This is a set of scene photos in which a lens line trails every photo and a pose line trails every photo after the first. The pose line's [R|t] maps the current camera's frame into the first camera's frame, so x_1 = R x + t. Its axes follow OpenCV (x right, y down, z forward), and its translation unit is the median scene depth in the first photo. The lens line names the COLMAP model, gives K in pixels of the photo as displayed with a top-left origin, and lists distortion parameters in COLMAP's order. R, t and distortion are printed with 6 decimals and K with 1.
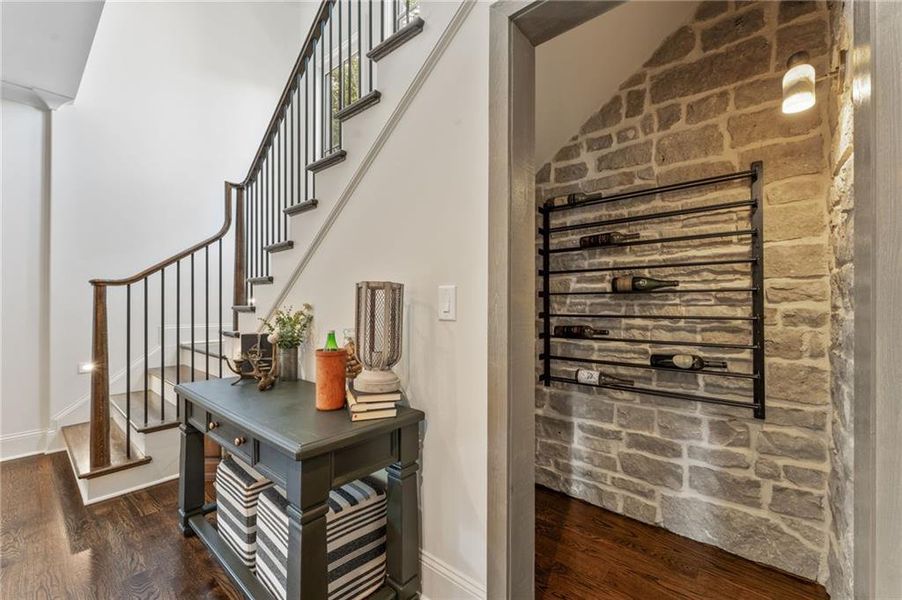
lens RADIAL K [[388.2, 0, 449.8], [0, 388.2, 301.1], [0, 0, 1]] dist [-0.005318, -0.000773]
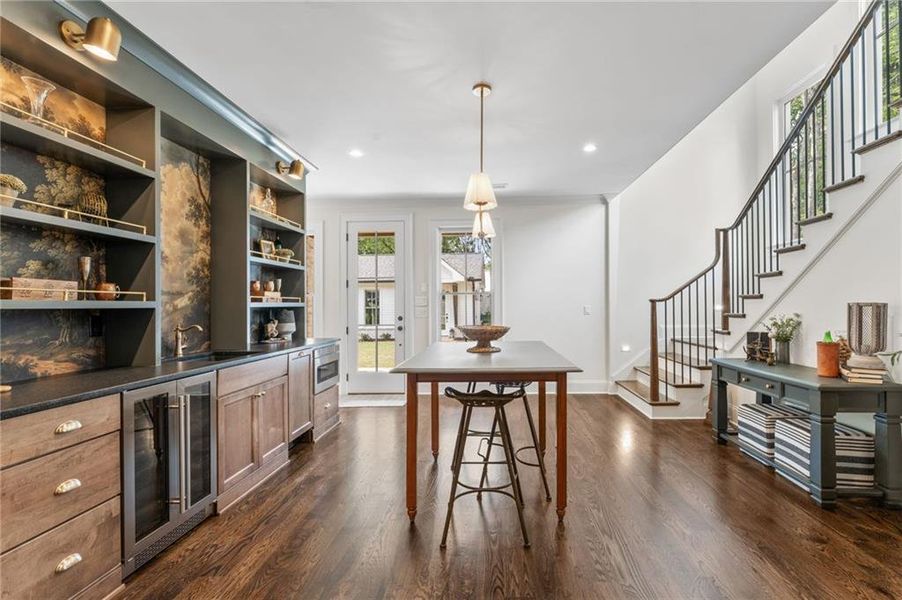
lens RADIAL K [[409.0, 0, 470.1], [0, 409.0, 301.2], [0, 0, 1]] dist [-0.005754, -0.000604]
pose [[0.607371, -0.014416, -0.794288, 0.135203], [0.011563, 0.999890, -0.009306, -0.047298], [0.794334, -0.003532, 0.607470, -1.121639]]
